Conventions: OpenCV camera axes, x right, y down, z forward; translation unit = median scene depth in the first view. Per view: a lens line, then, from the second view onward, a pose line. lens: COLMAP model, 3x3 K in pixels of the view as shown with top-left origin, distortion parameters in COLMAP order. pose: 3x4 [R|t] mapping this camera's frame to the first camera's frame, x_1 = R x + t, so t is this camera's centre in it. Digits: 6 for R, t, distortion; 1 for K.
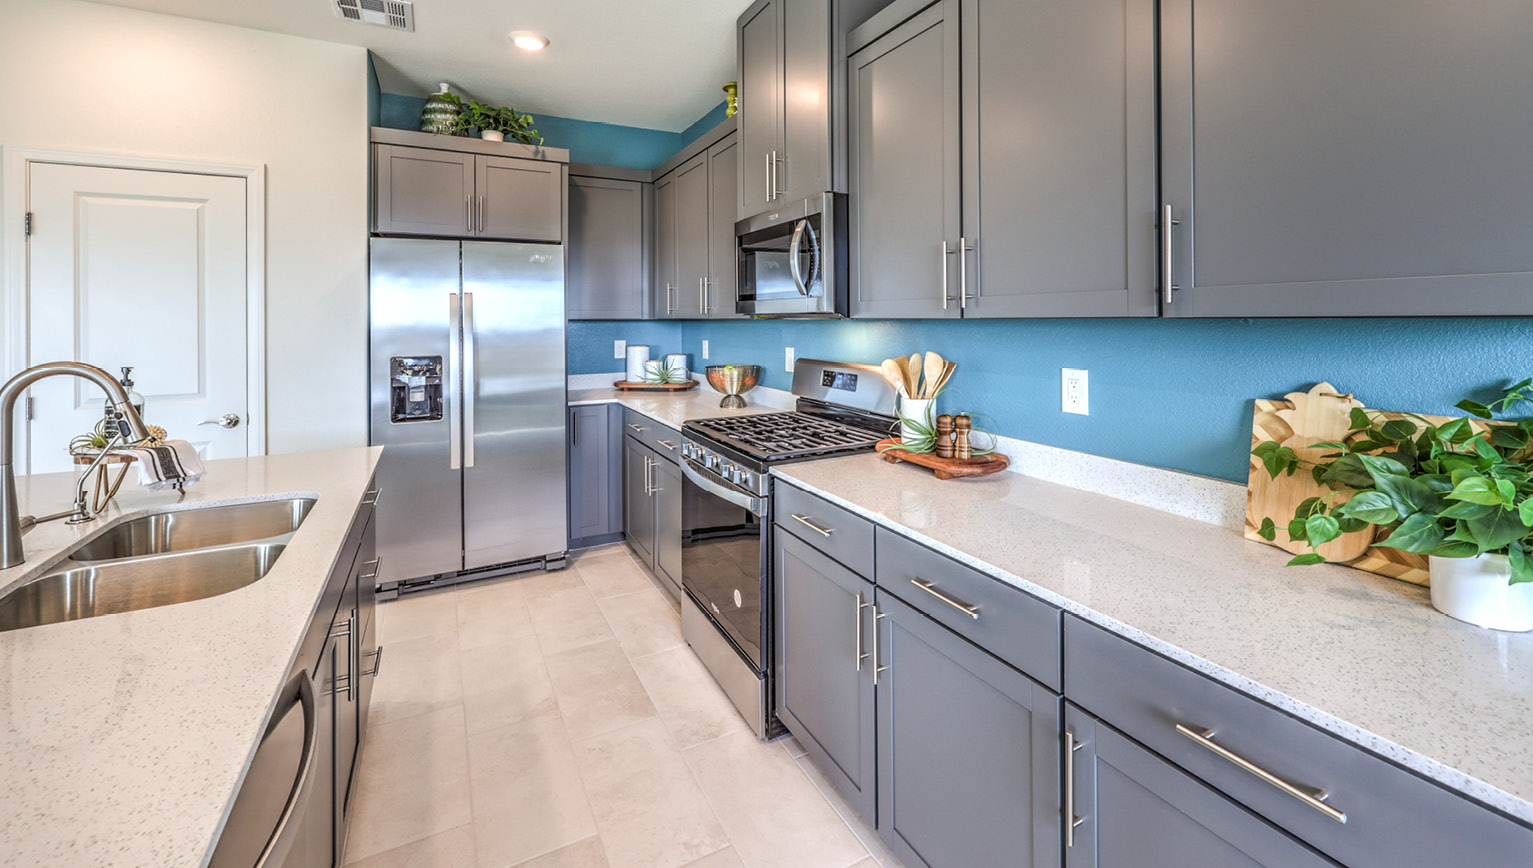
lens RADIAL K [[641.1, 0, 787.0], [0, 641.1, 345.1], [0, 0, 1]] dist [0.000478, -0.000065]
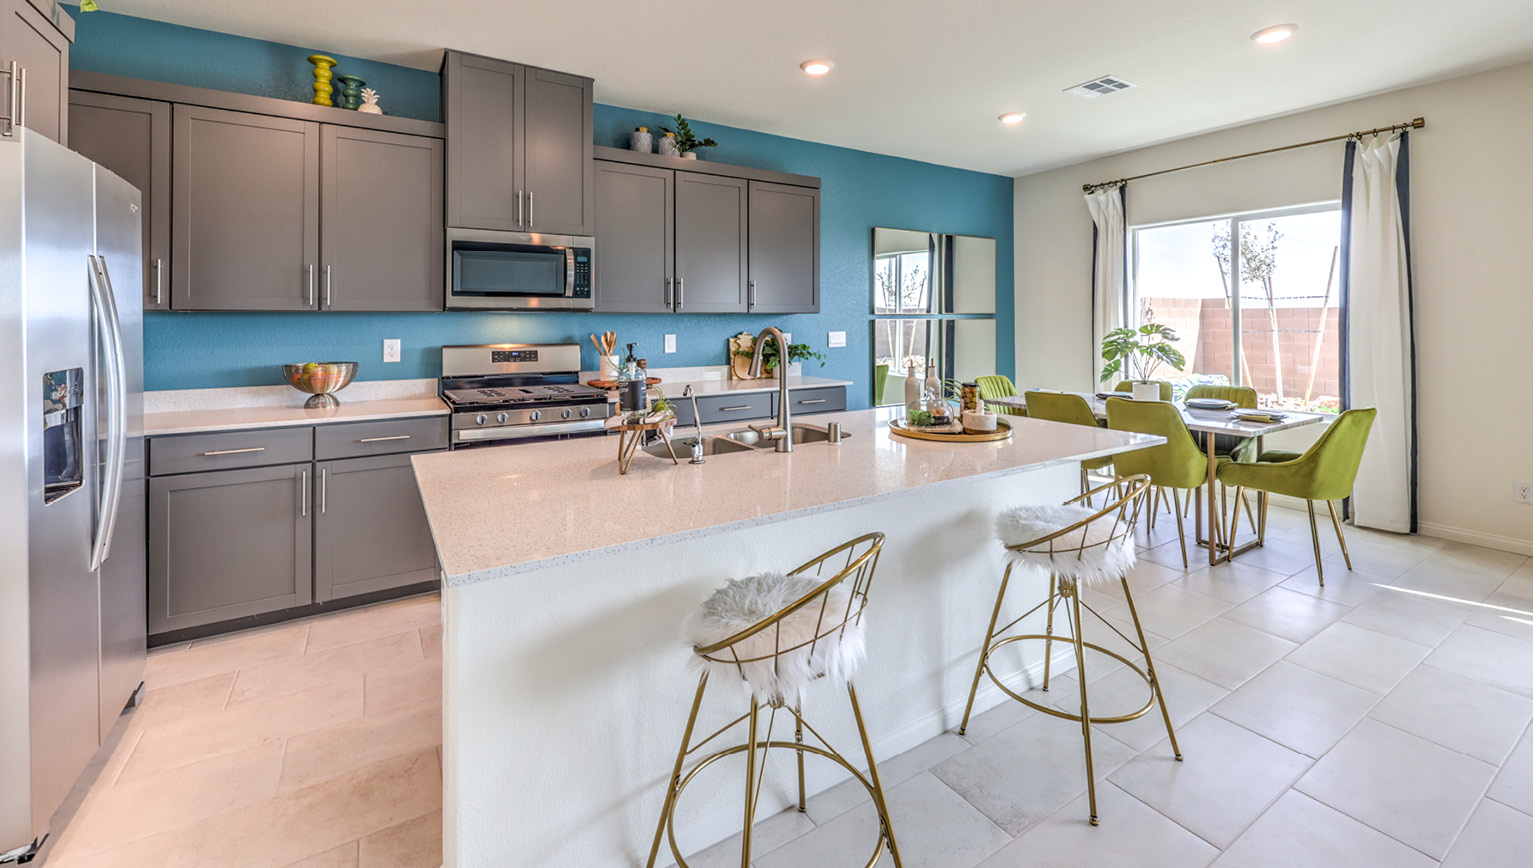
lens RADIAL K [[623.8, 0, 766.5], [0, 623.8, 434.0], [0, 0, 1]] dist [0.000112, -0.000086]
pose [[-0.064956, -0.170397, 0.983232, -1.416909], [0.046951, 0.983700, 0.173580, 0.010746], [-0.996783, 0.057438, -0.055897, 0.557747]]
